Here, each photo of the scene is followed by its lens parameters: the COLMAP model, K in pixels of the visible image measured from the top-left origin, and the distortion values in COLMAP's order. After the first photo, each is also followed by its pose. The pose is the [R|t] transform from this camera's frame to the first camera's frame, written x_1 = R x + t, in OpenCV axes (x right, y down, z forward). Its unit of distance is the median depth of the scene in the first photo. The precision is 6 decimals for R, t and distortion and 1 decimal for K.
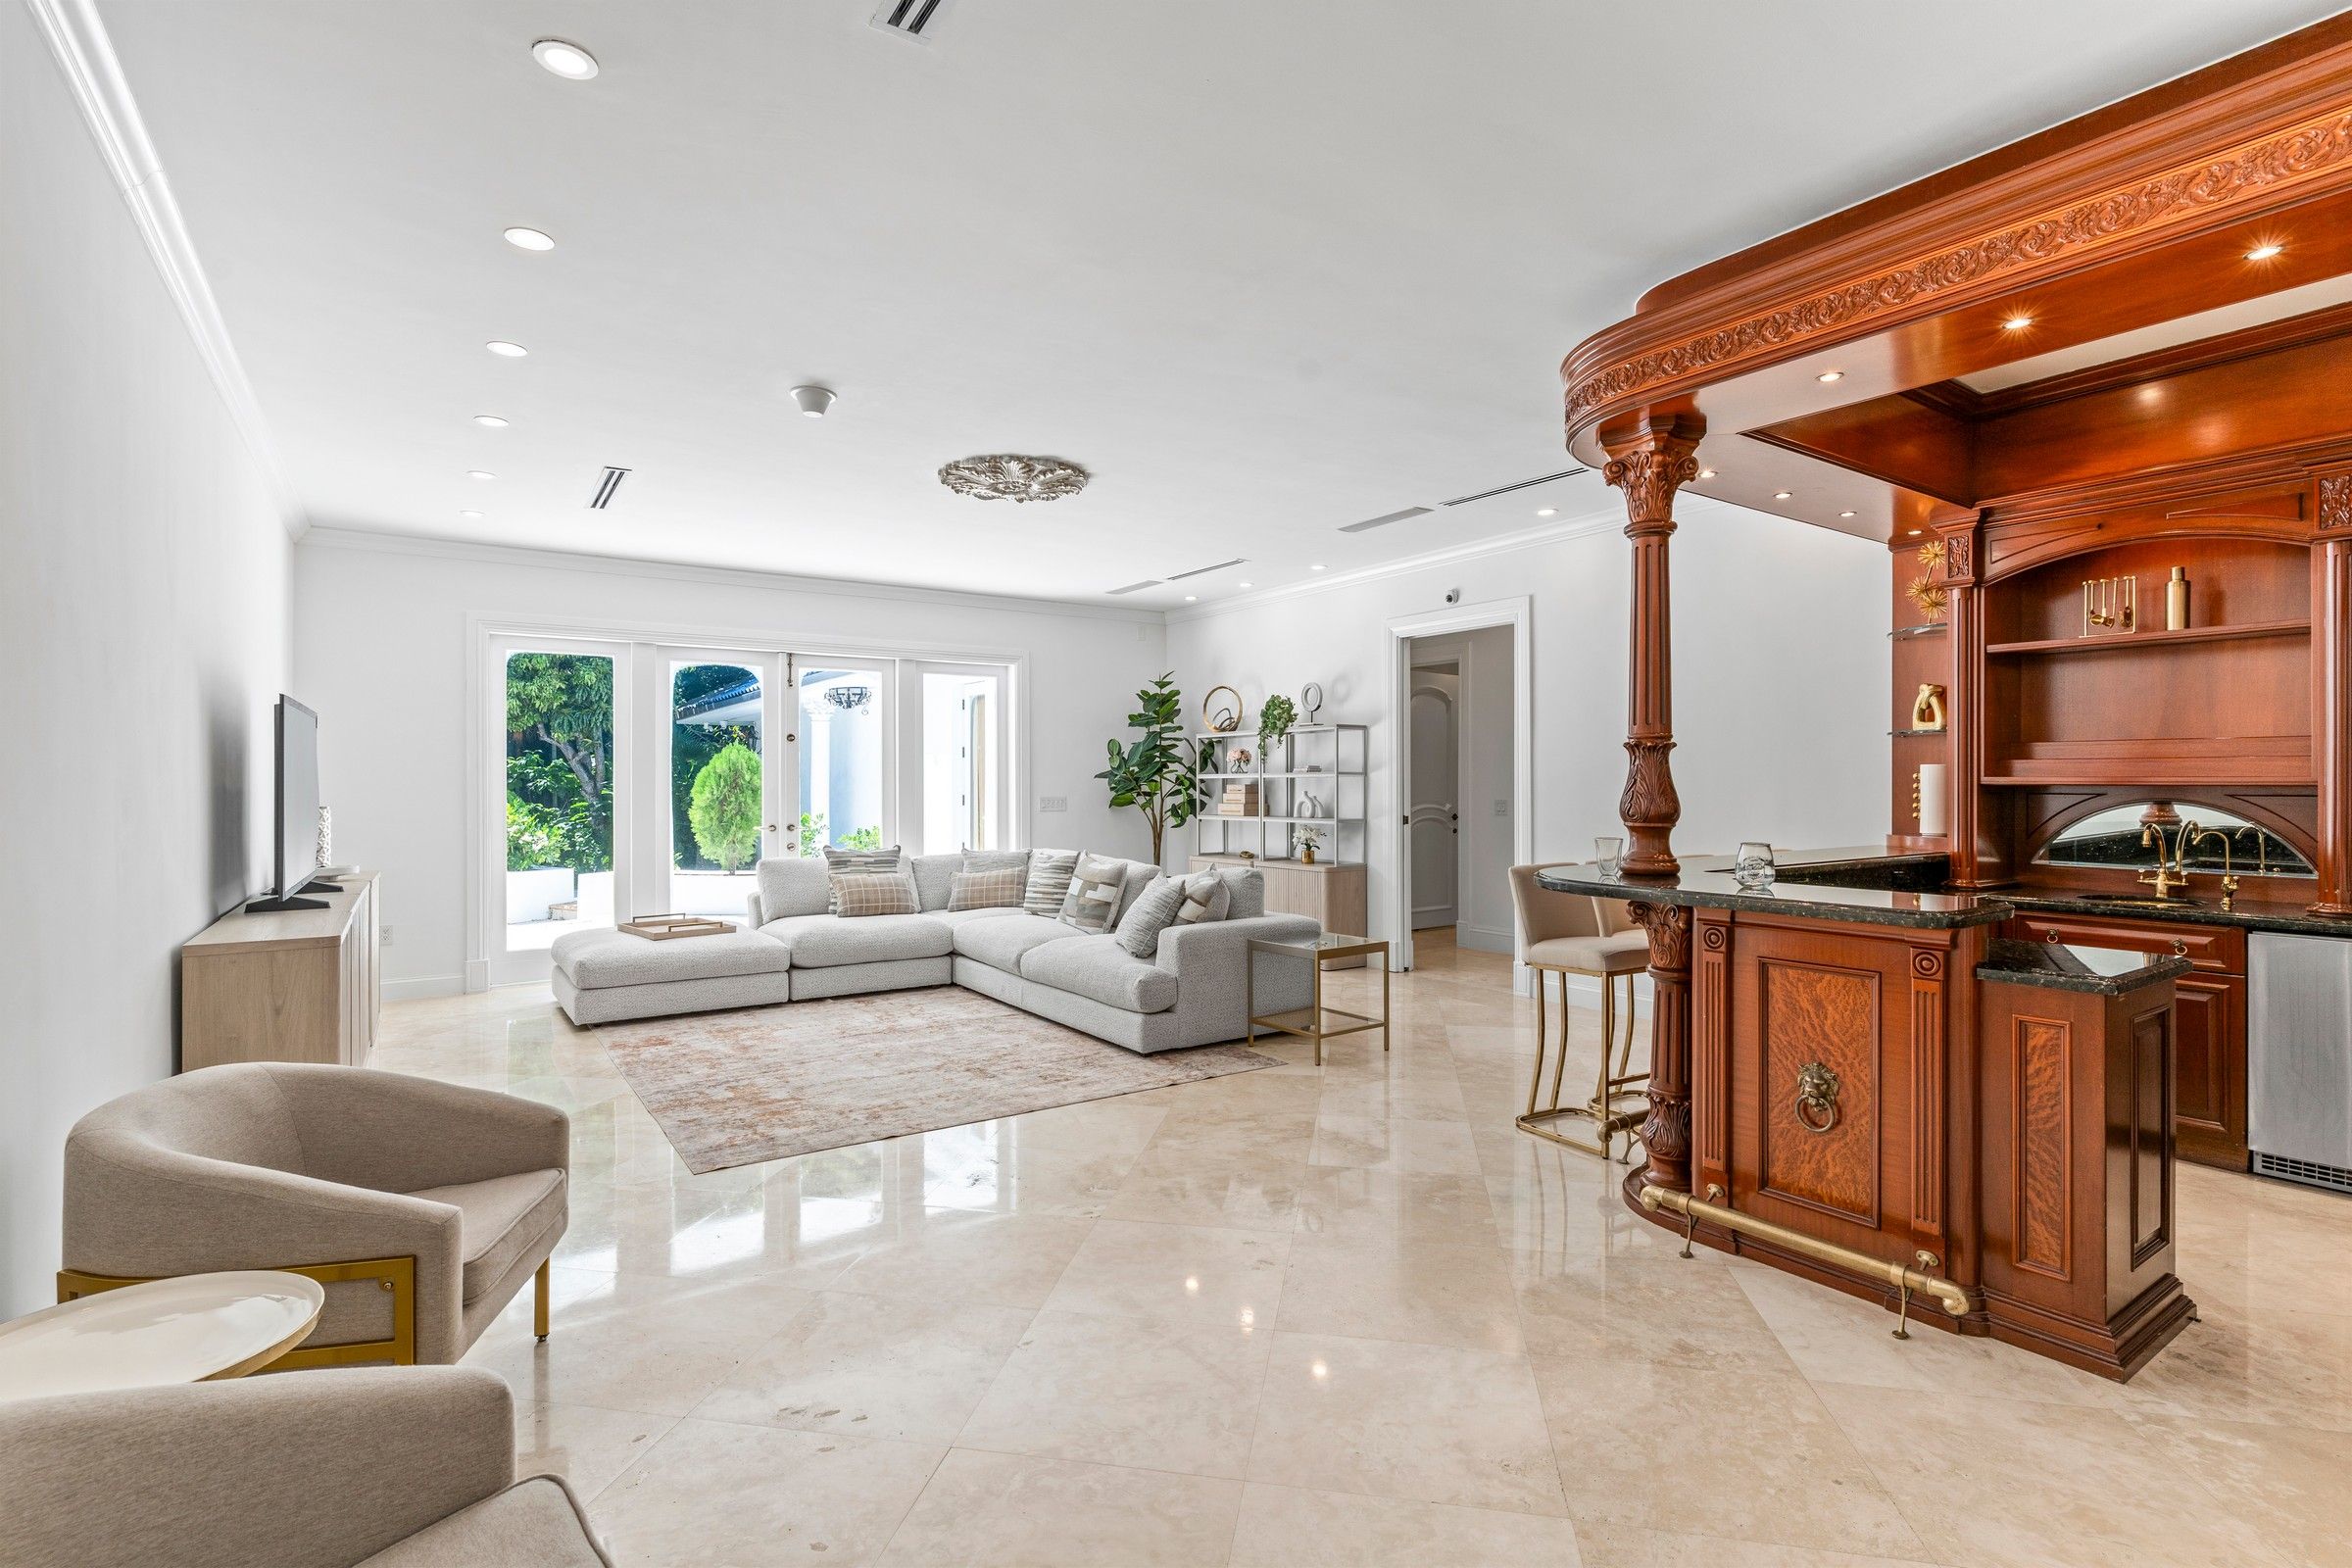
lens RADIAL K [[1124.4, 0, 1169.8], [0, 1124.4, 781.0], [0, 0, 1]] dist [-0.000161, 0.000364]
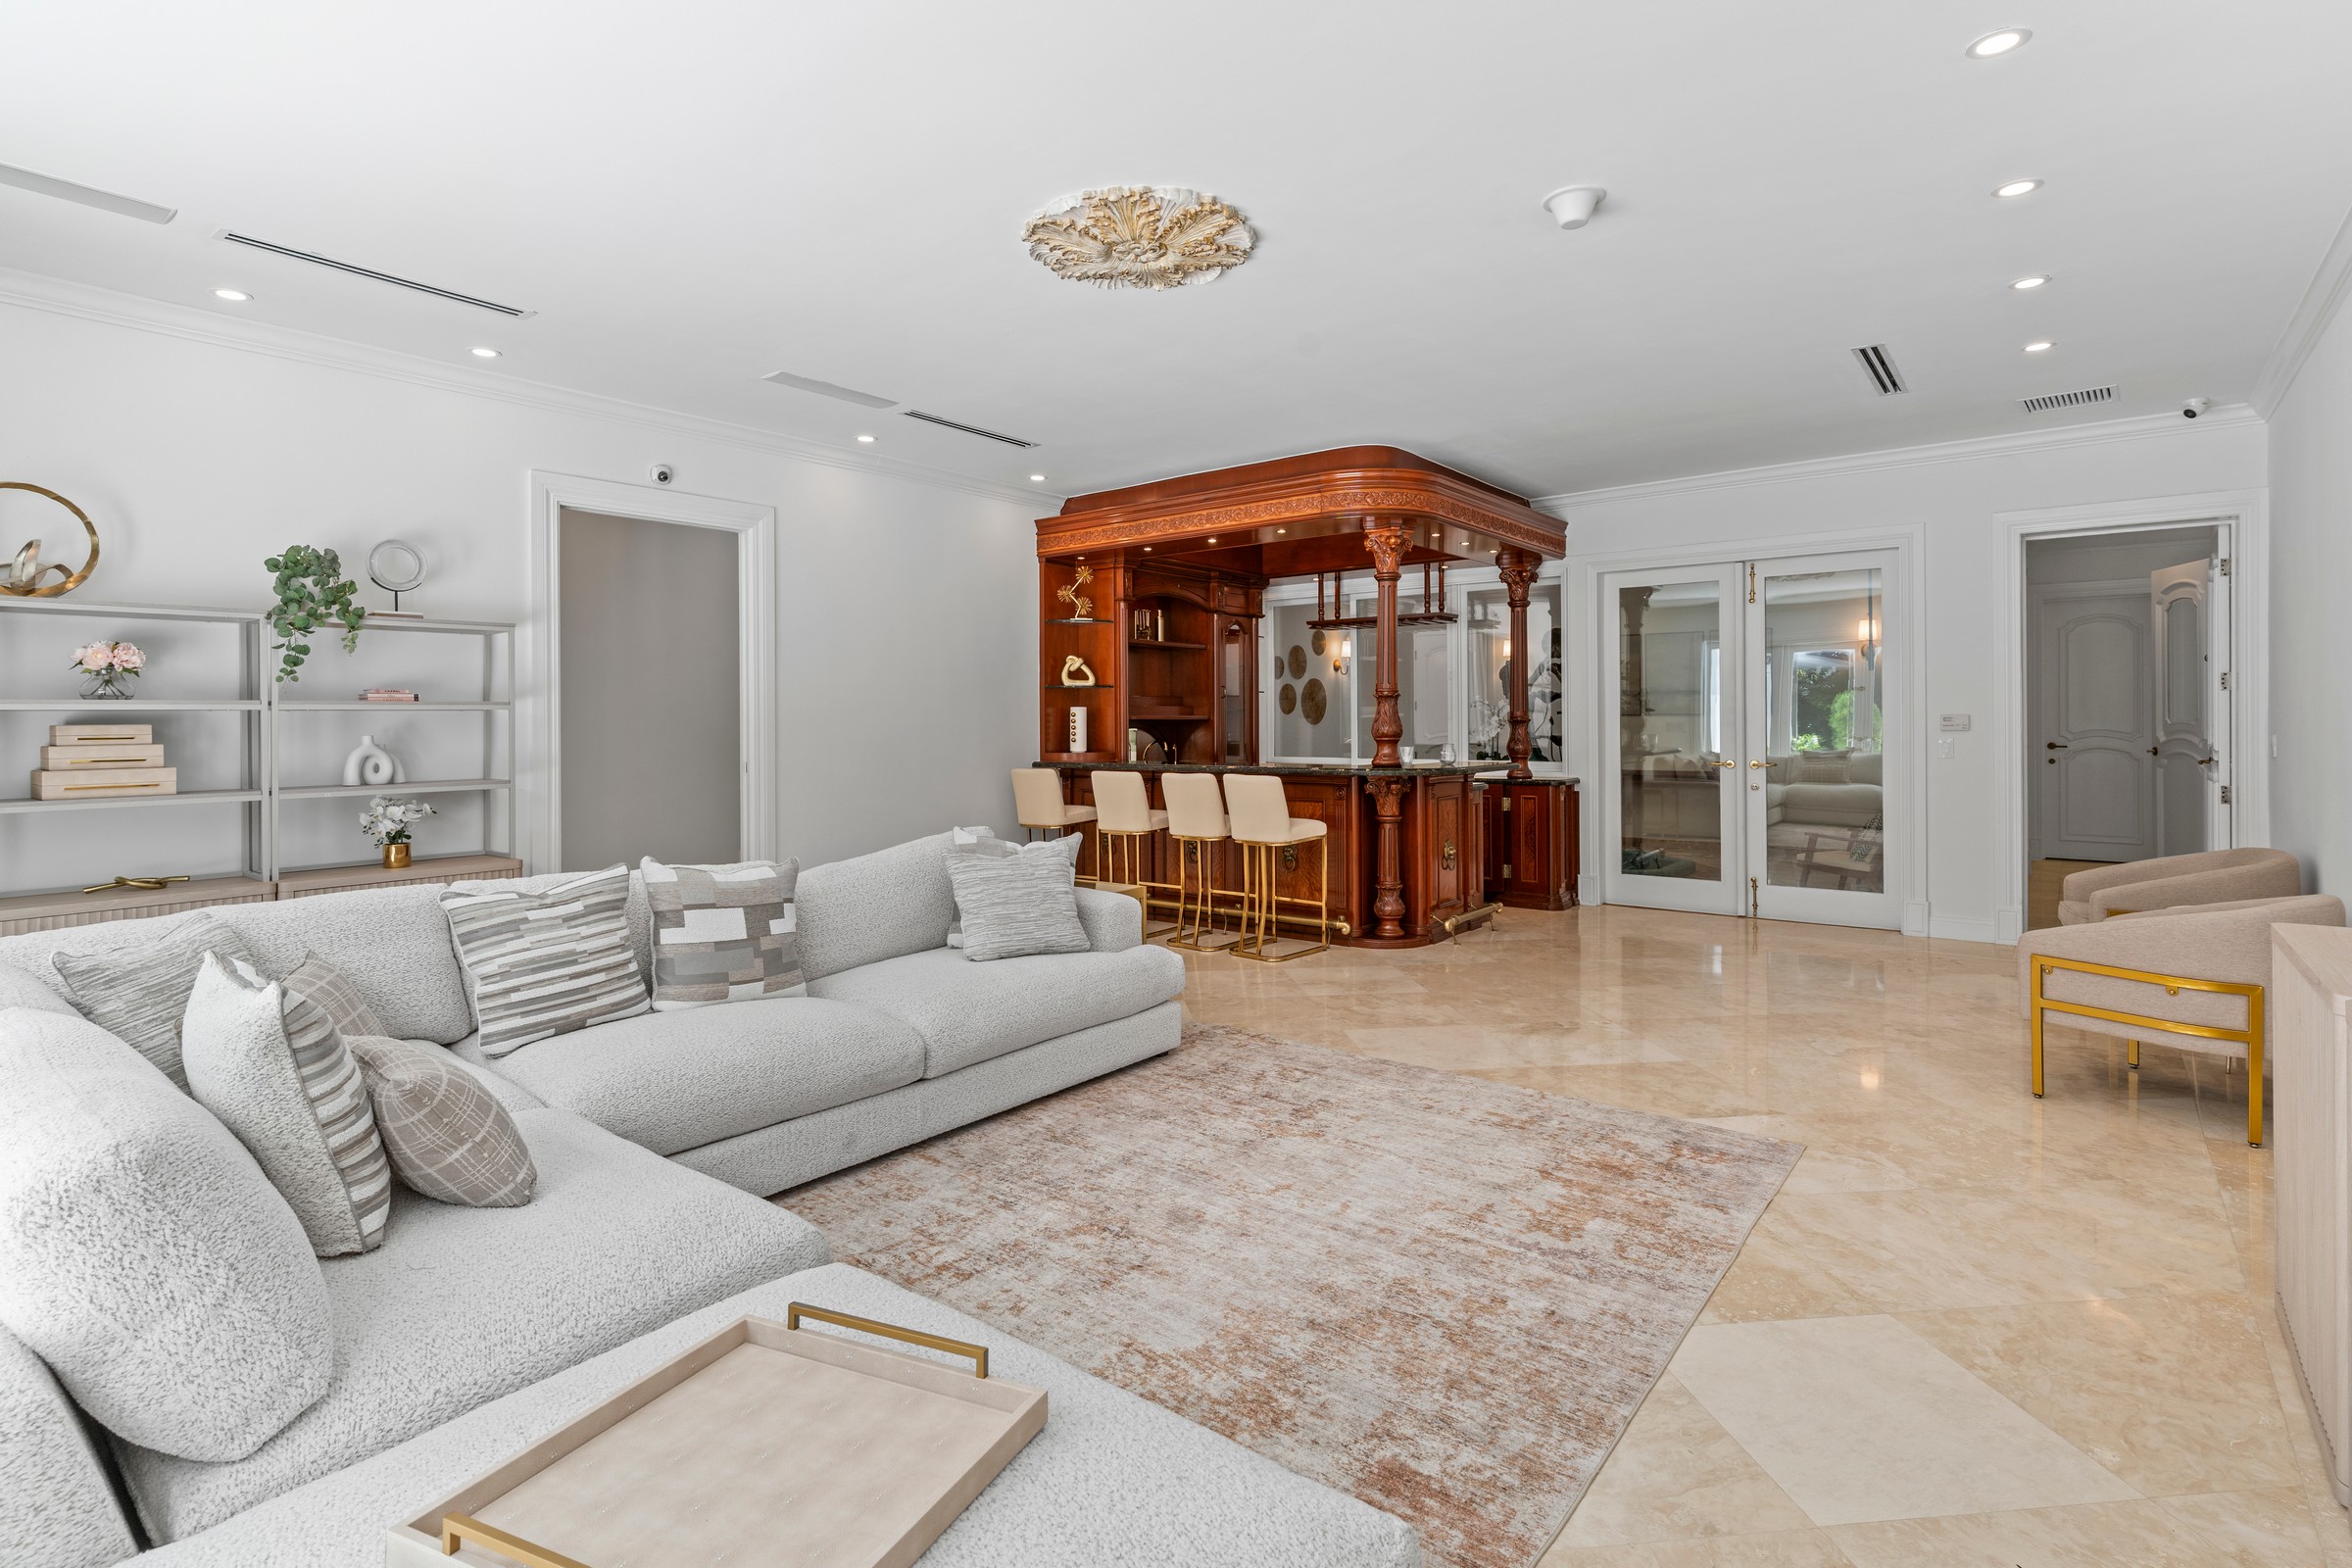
lens RADIAL K [[1124.3, 0, 1174.4], [0, 1124.3, 754.1], [0, 0, 1]] dist [-0.001087, -0.000316]
pose [[-0.297937, -0.026555, 0.954216, -0.878965], [0.002341, 0.999590, 0.028549, 0.006028], [-0.954583, 0.010740, -0.297753, 1.366909]]
